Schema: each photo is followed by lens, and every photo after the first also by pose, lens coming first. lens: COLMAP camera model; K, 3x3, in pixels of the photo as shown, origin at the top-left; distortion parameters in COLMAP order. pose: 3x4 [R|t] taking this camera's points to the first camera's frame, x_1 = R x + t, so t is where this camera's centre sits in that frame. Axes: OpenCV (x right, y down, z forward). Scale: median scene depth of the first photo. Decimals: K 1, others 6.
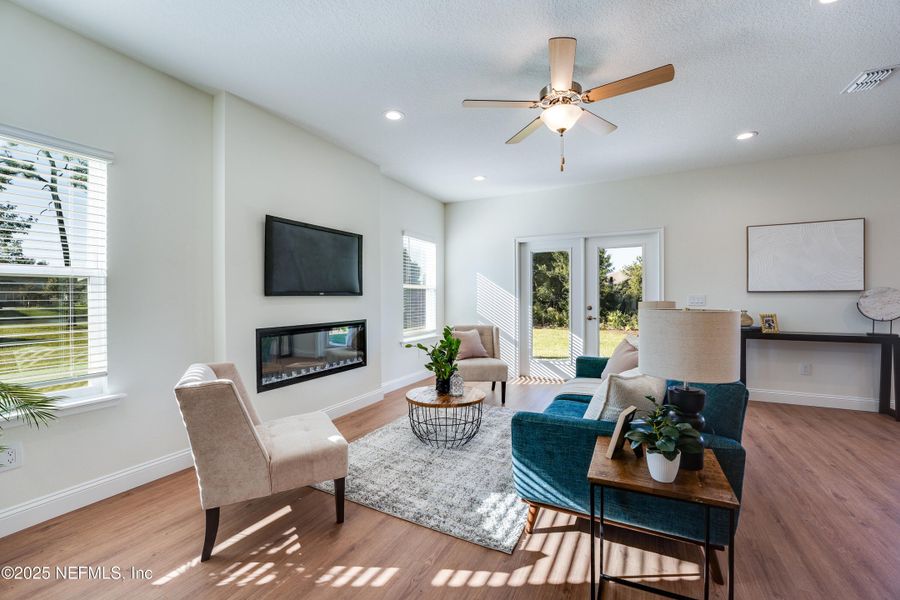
lens RADIAL K [[367.5, 0, 448.0], [0, 367.5, 302.1], [0, 0, 1]] dist [-0.030530, 0.004242]
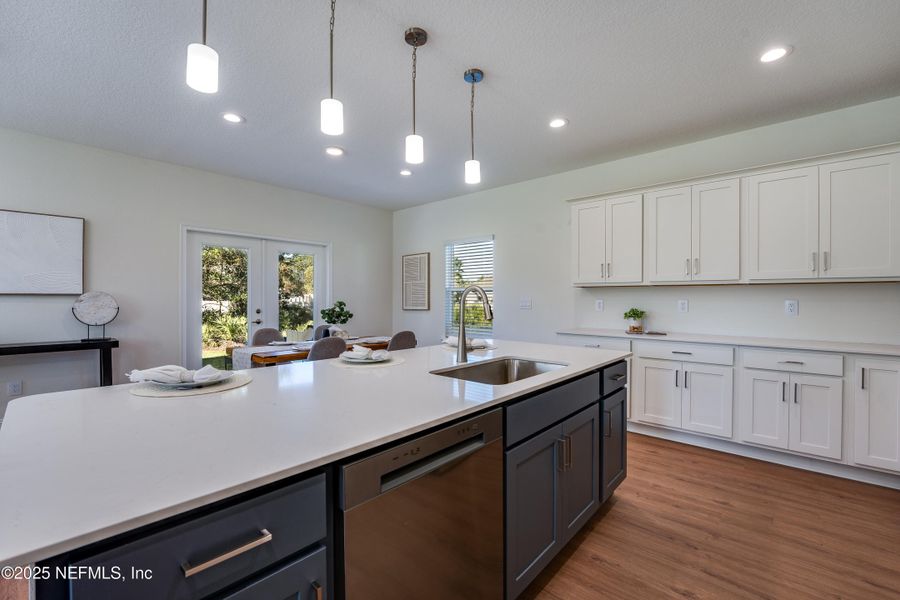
lens RADIAL K [[379.6, 0, 451.5], [0, 379.6, 302.0], [0, 0, 1]] dist [-0.023866, 0.002213]
pose [[0.246655, -0.003835, 0.969096, 0.496259], [0.006687, 0.999975, 0.002255, -0.009122], [-0.969080, 0.005924, 0.246674, -0.228832]]
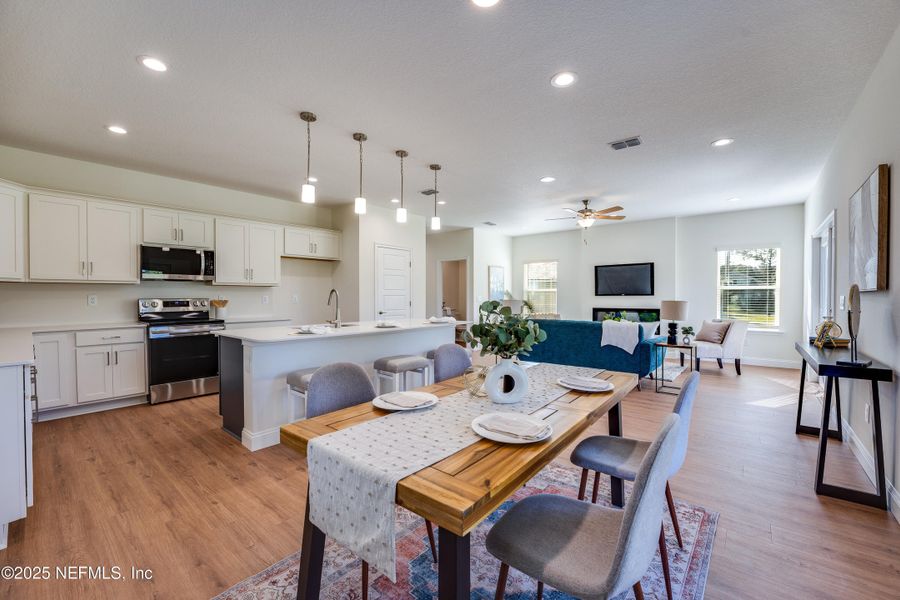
lens RADIAL K [[367.5, 0, 450.6], [0, 367.5, 300.8], [0, 0, 1]] dist [-0.030530, 0.004242]
pose [[-0.216257, 0.016741, -0.976193, 2.095531], [-0.009373, 0.999771, 0.019221, -0.020293], [0.976291, 0.013307, -0.216051, 0.479759]]
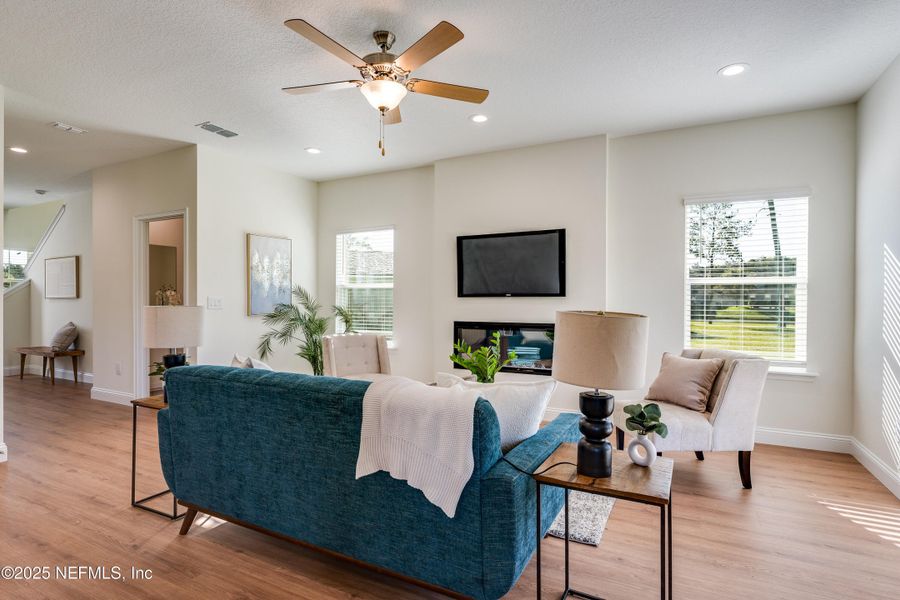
lens RADIAL K [[459.1, 0, 452.5], [0, 459.1, 303.3], [0, 0, 1]] dist [0.000282, -0.002147]
pose [[0.011646, 0.013165, -0.999846, 1.045550], [-0.015114, 0.999801, 0.012989, -0.014565], [0.999818, 0.014961, 0.011843, 0.849703]]
